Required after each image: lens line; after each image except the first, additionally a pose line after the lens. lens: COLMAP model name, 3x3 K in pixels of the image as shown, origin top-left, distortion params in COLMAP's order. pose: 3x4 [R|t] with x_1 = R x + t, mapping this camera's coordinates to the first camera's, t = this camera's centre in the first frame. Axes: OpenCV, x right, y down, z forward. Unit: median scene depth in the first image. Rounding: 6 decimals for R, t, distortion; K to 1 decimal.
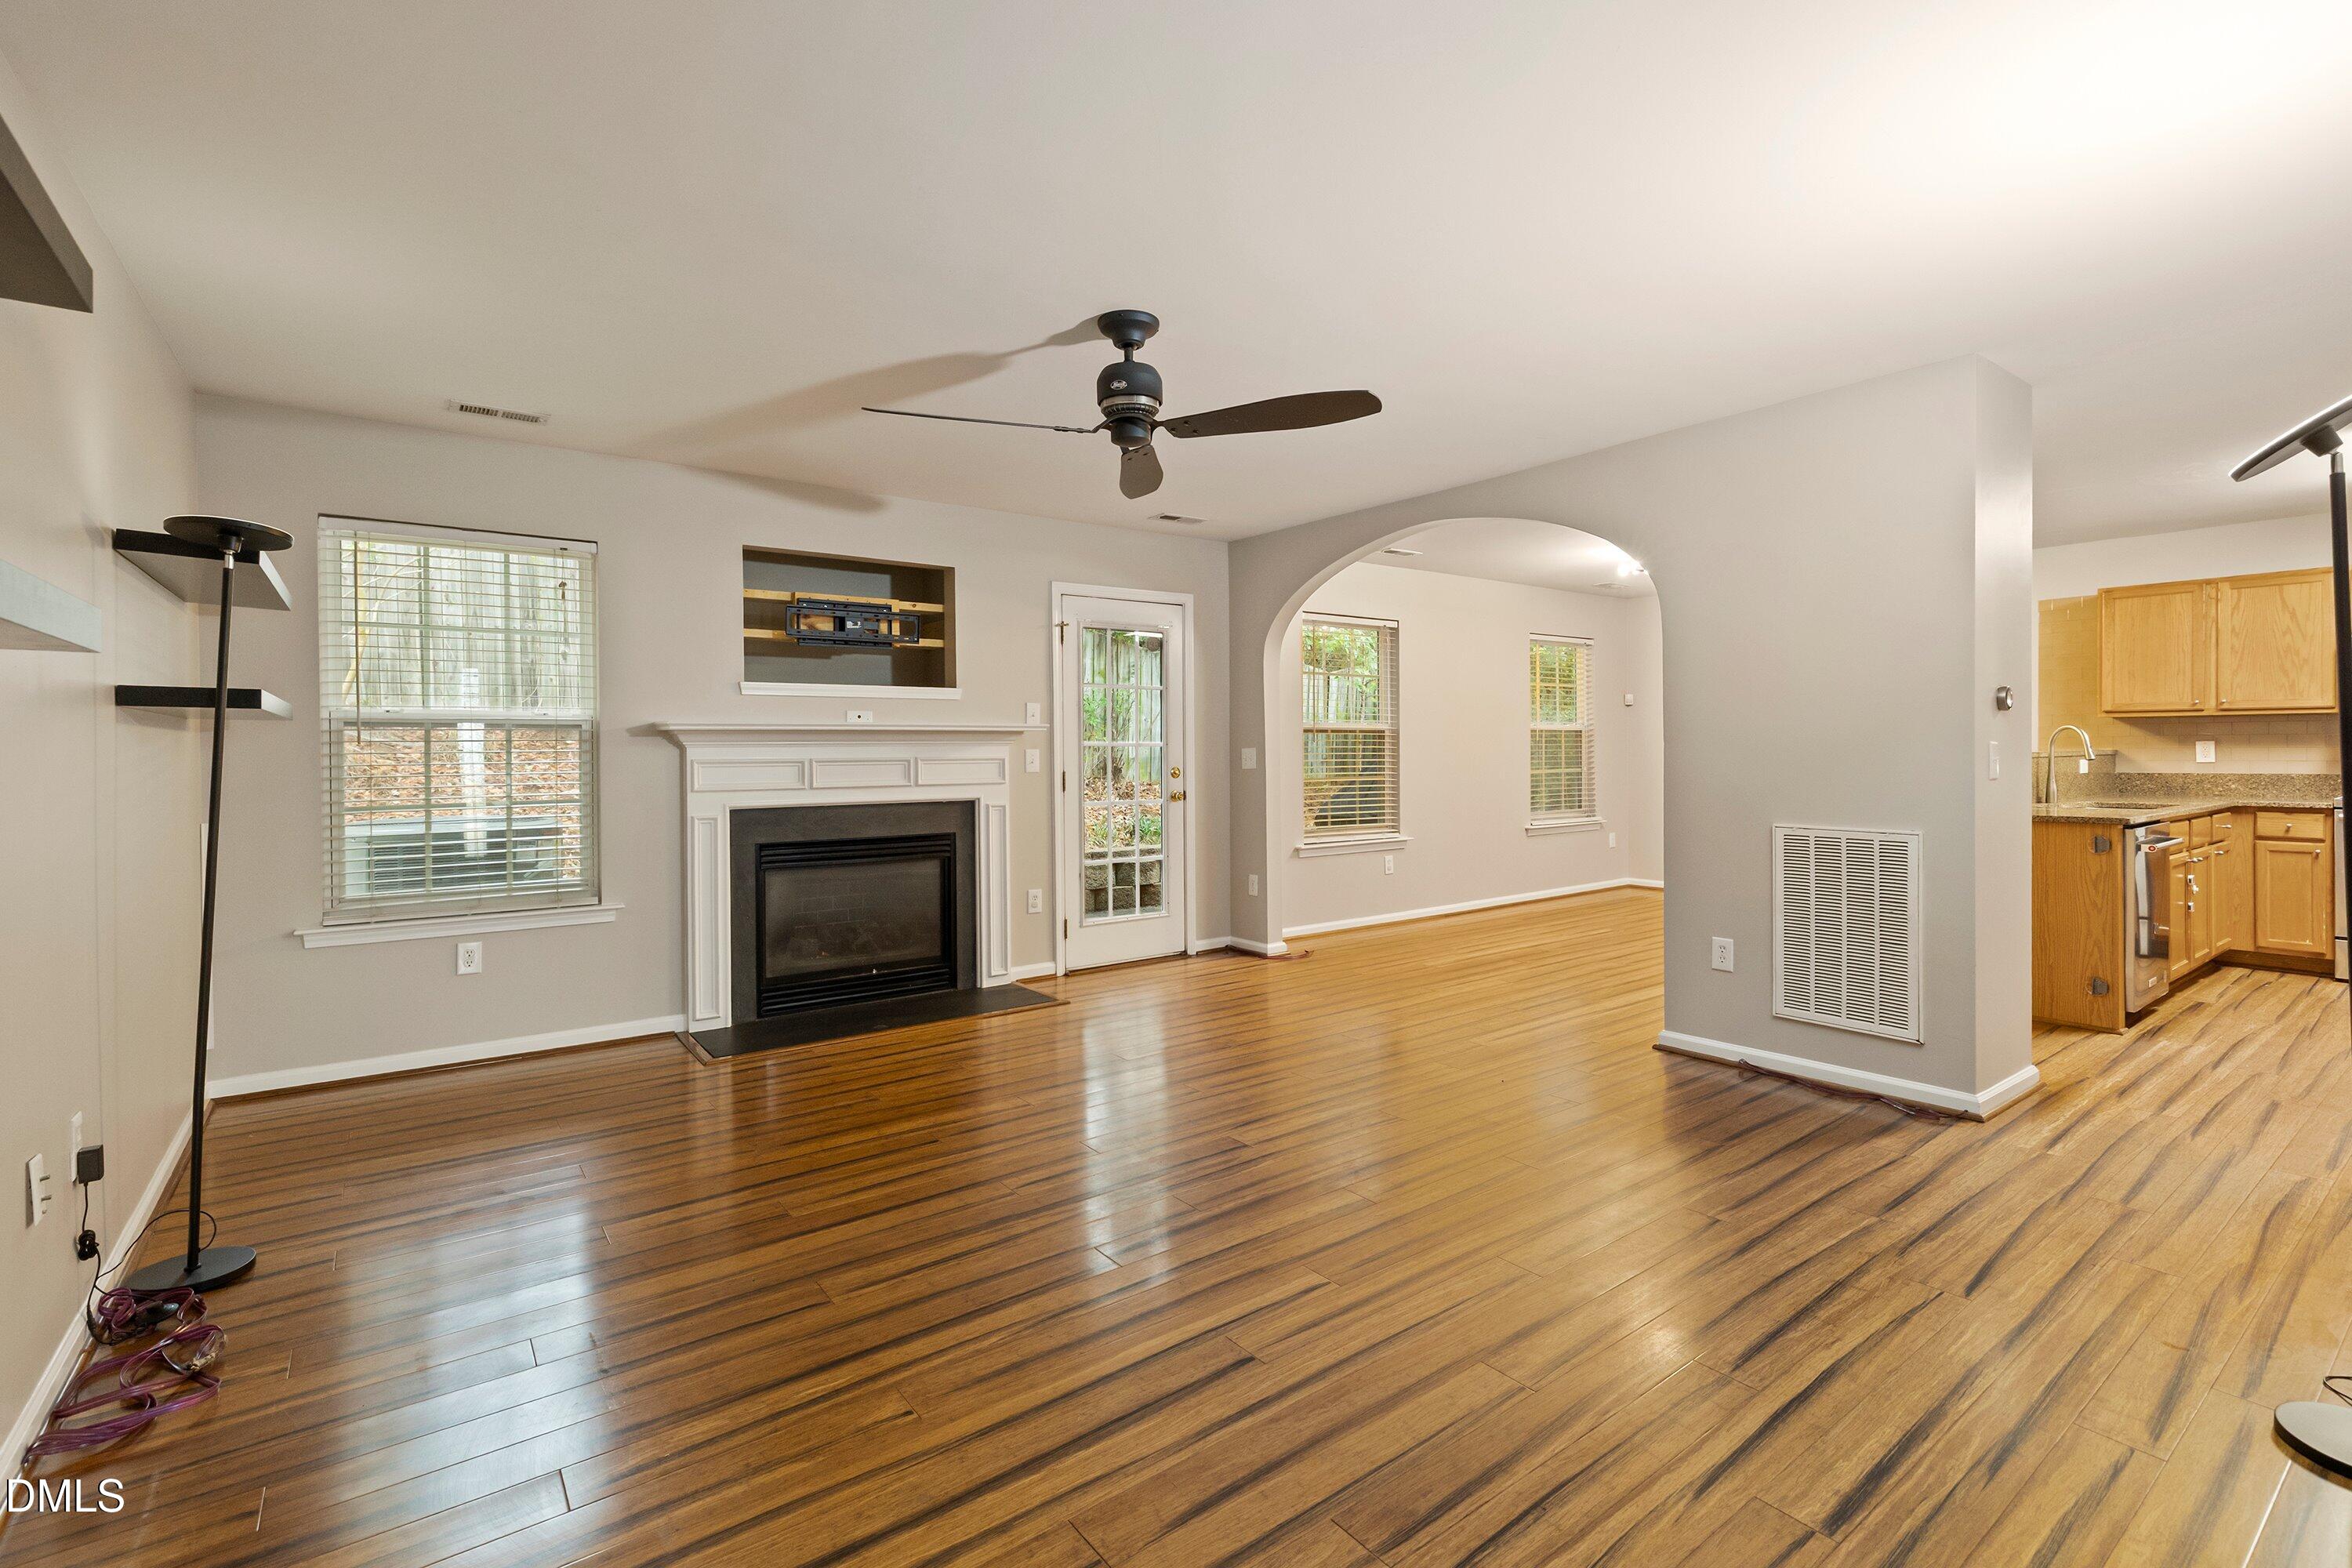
lens RADIAL K [[1061.5, 0, 1179.8], [0, 1061.5, 755.0], [0, 0, 1]] dist [-0.000407, 0.000305]
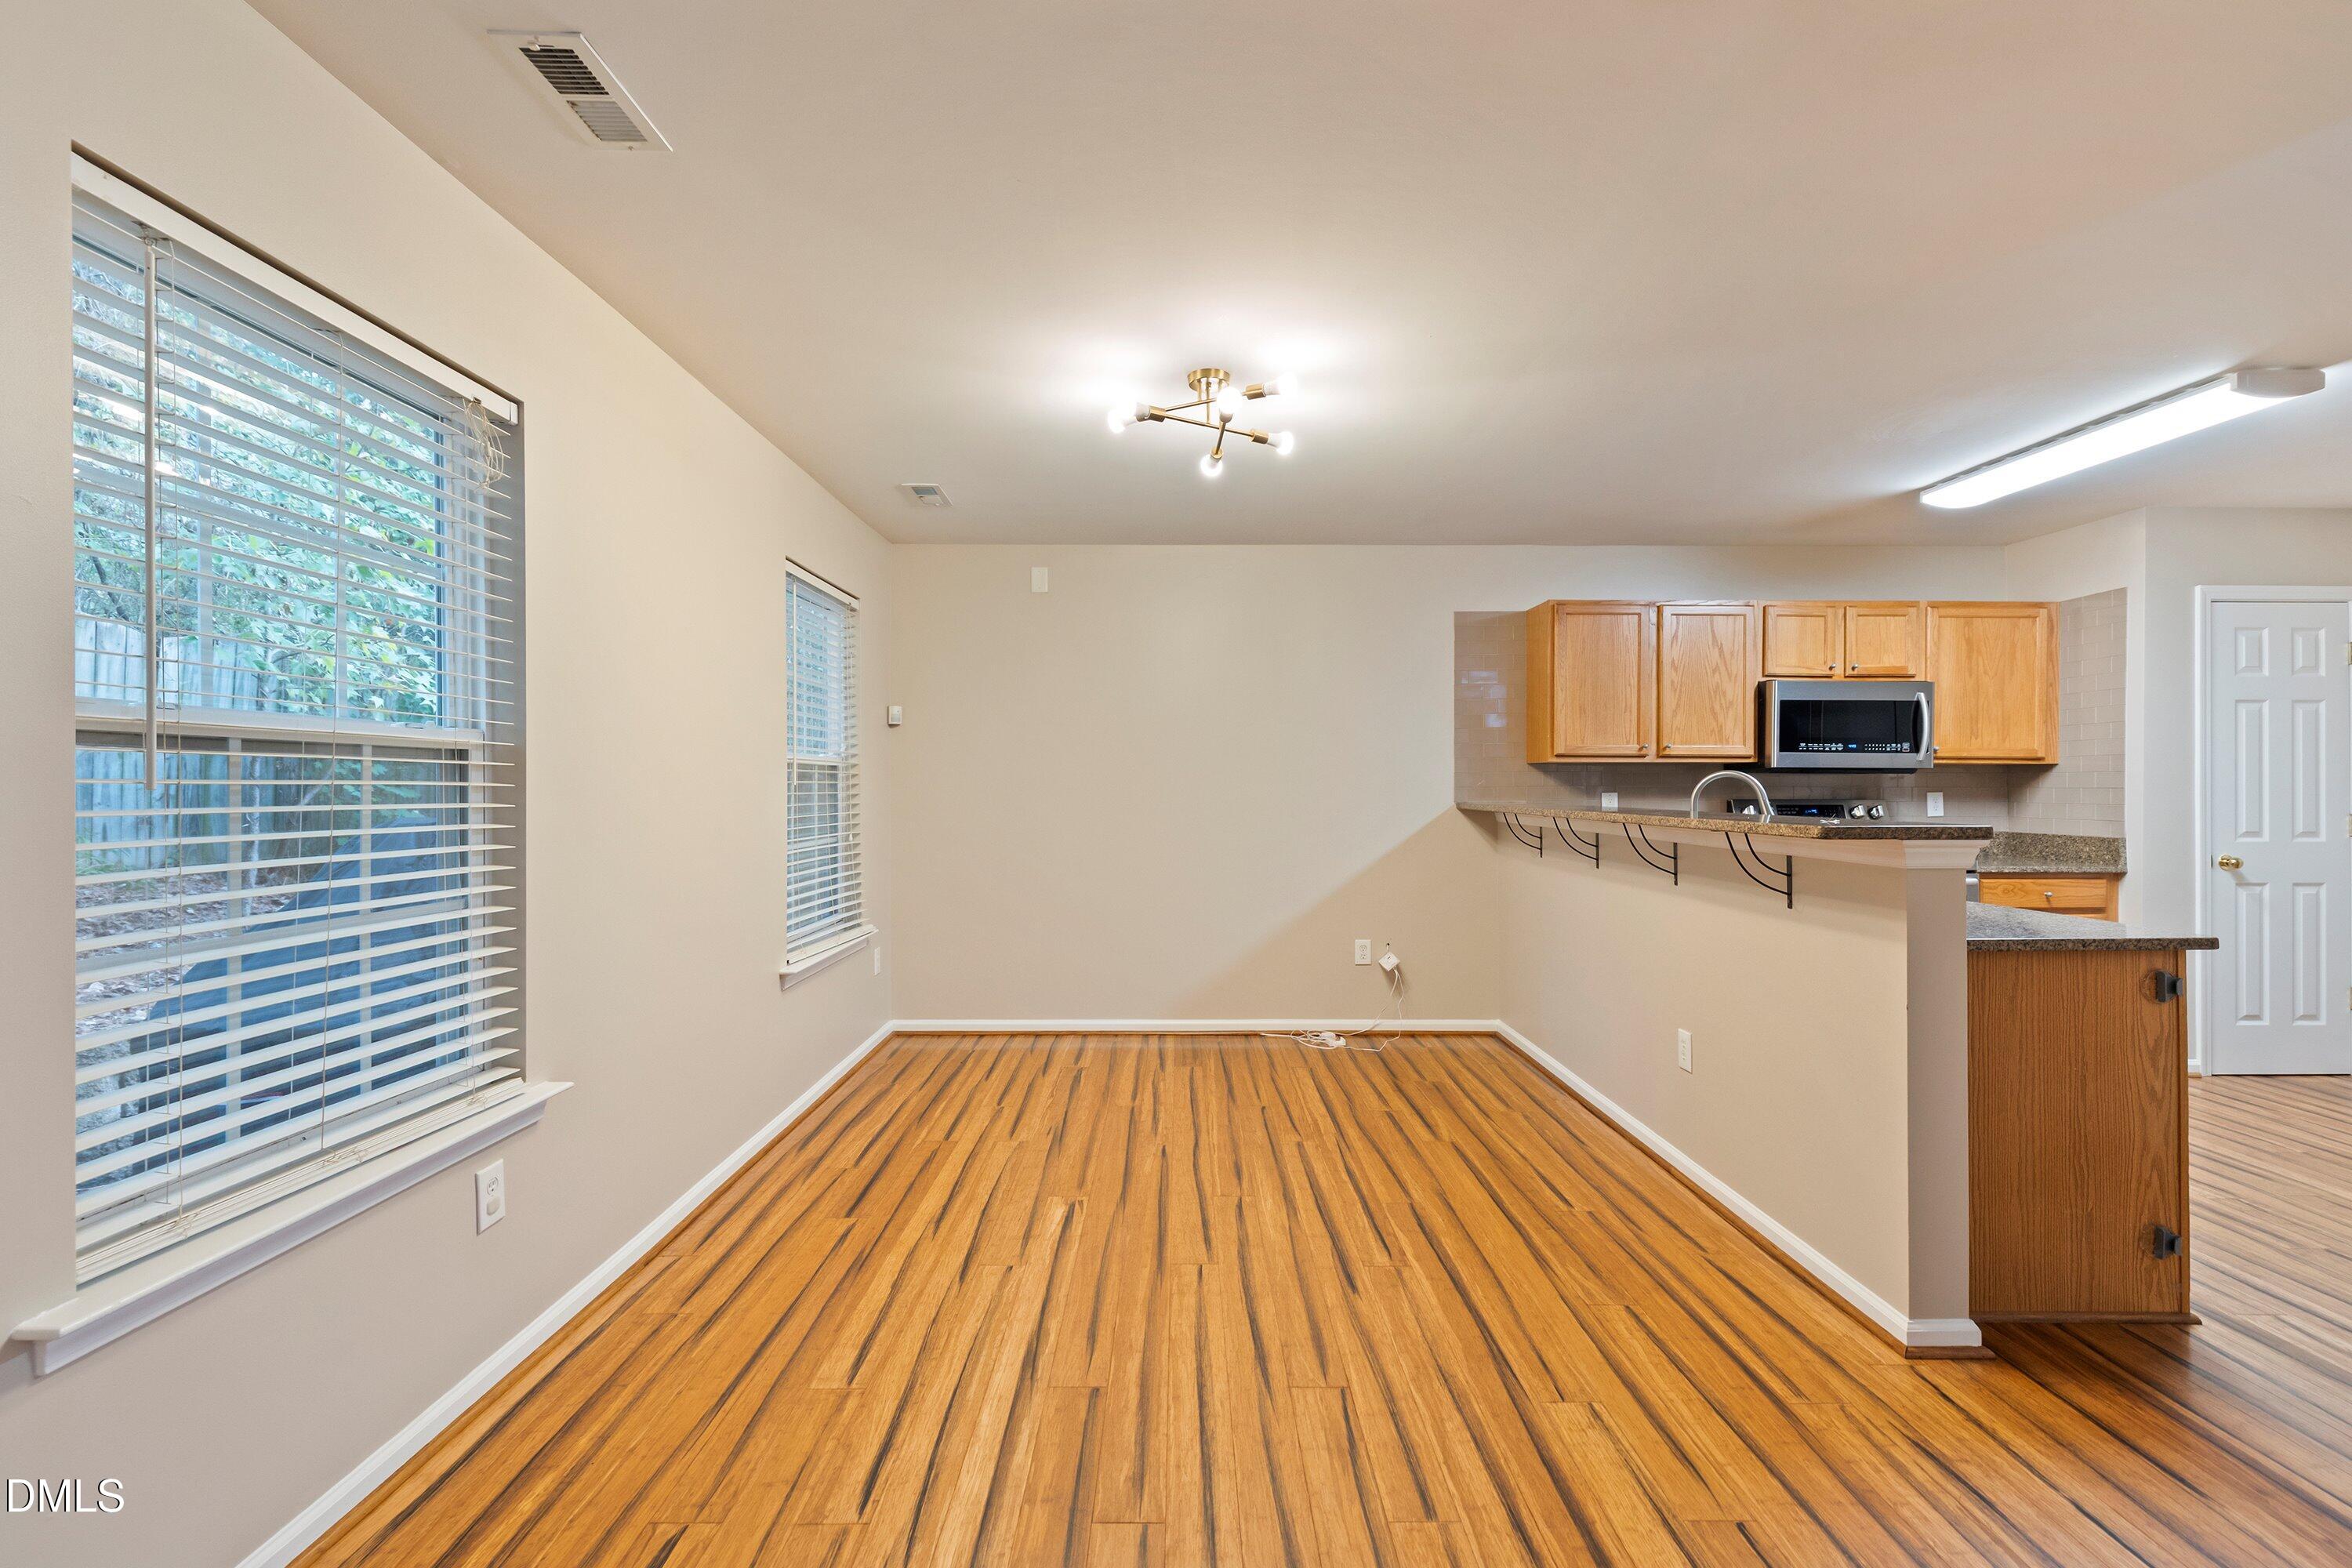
lens RADIAL K [[1022.8, 0, 1182.8], [0, 1022.8, 781.1], [0, 0, 1]] dist [0.003359, 0.000263]
pose [[0.594031, 0.011750, 0.804356, 0.120517], [0.000757, 0.999885, -0.015166, -0.013360], [-0.804442, 0.009618, 0.593954, 1.019907]]
